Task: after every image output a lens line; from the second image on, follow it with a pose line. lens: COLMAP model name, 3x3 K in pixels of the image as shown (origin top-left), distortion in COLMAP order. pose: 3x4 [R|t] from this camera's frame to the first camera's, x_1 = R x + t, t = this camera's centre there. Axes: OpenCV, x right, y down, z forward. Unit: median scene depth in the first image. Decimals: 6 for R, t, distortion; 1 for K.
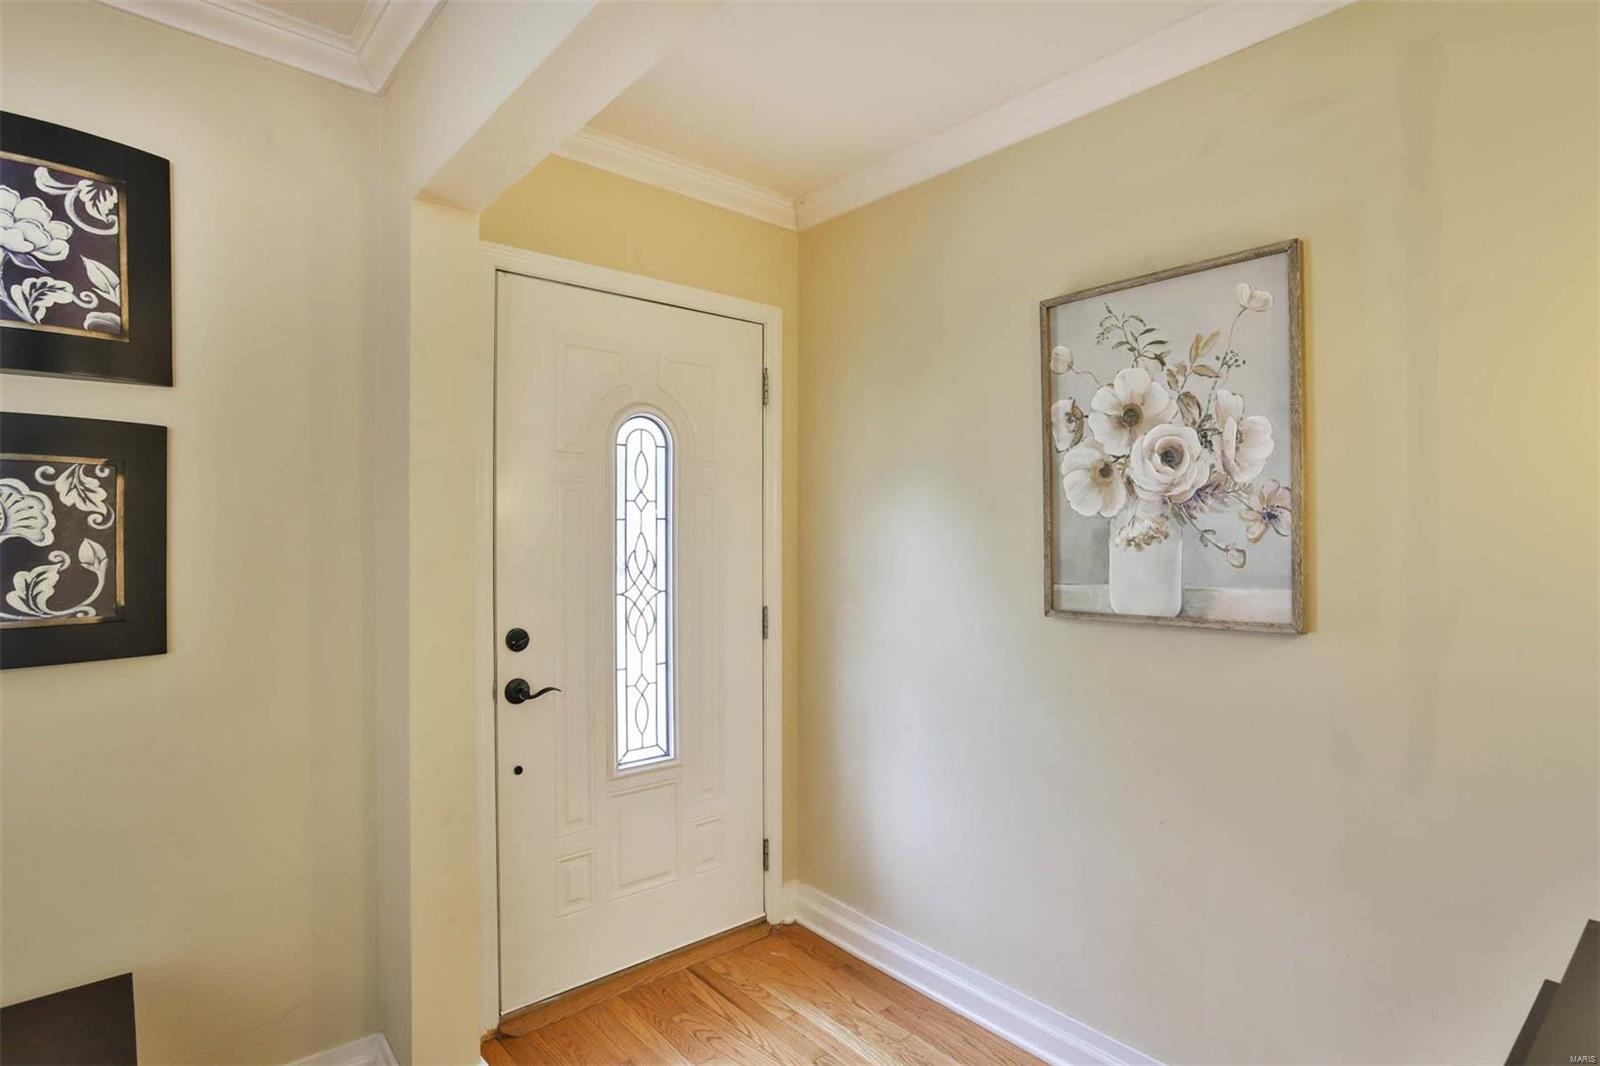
lens RADIAL K [[820.8, 0, 809.8], [0, 820.8, 537.6], [0, 0, 1]] dist [-0.058014, 0.029719]
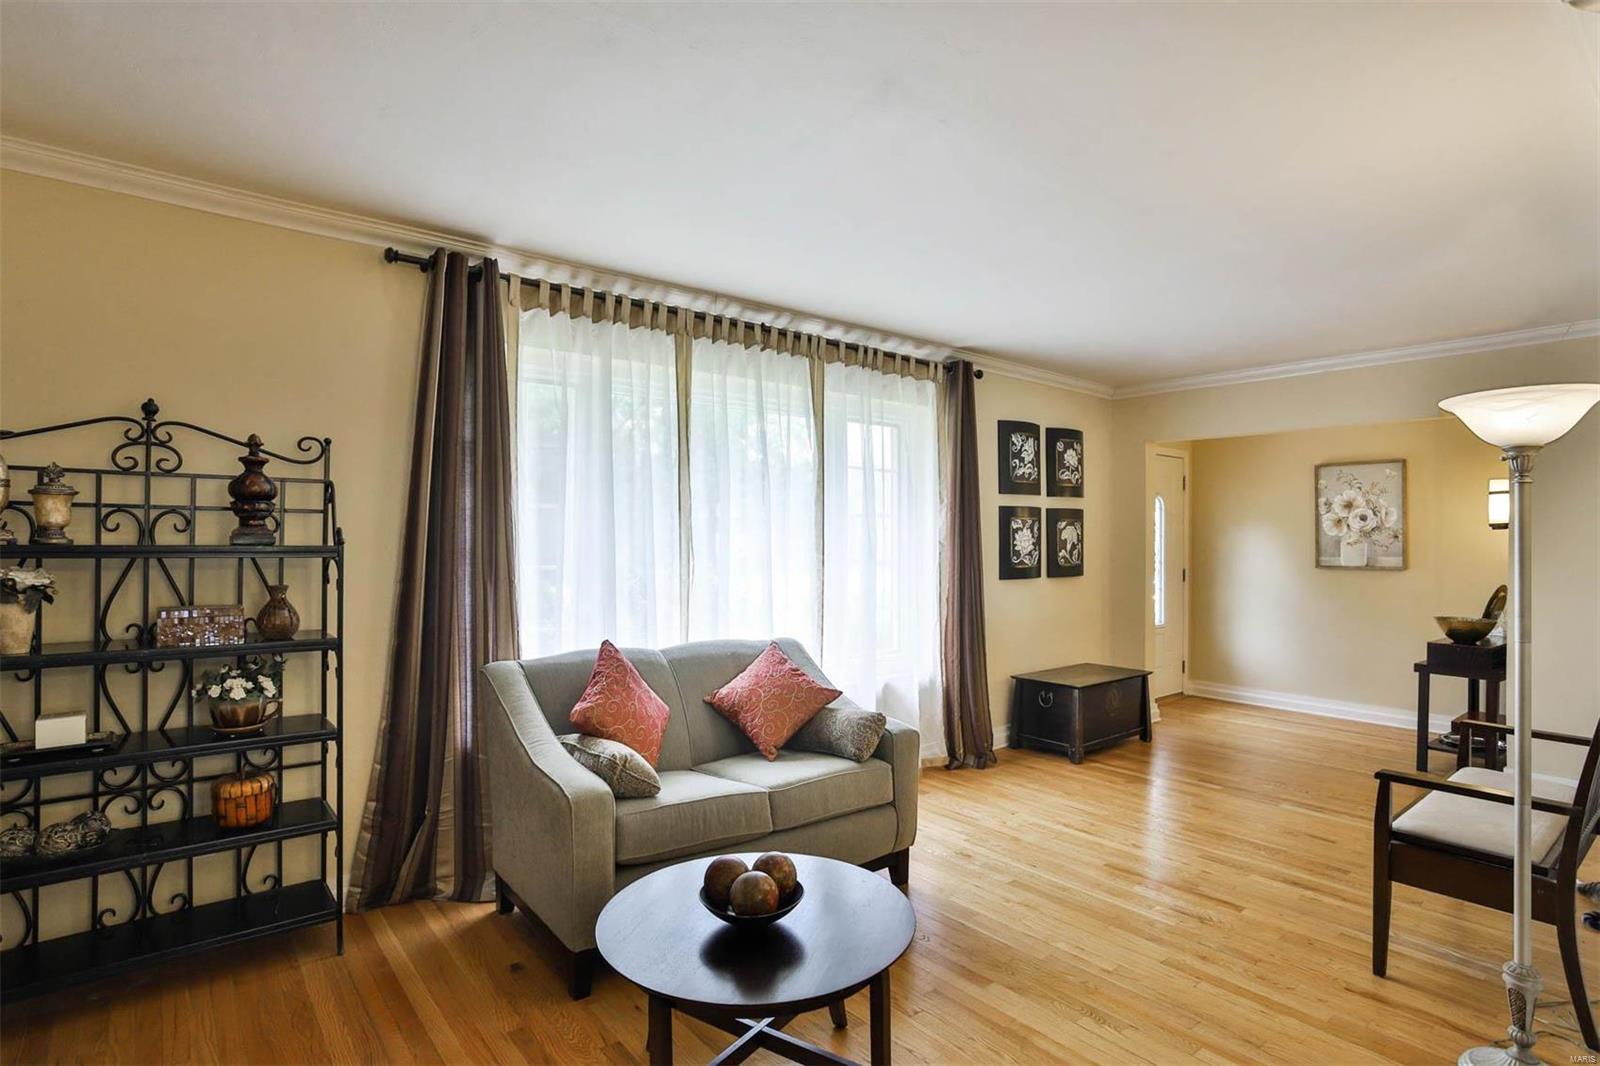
lens RADIAL K [[820.8, 0, 809.8], [0, 820.8, 537.6], [0, 0, 1]] dist [-0.058014, 0.029719]
pose [[0.999872, 0.003177, -0.015694, -1.756710], [-0.003176, 0.999995, 0.000028, -0.012799], [0.015694, 0.000022, 0.999877, -2.311174]]
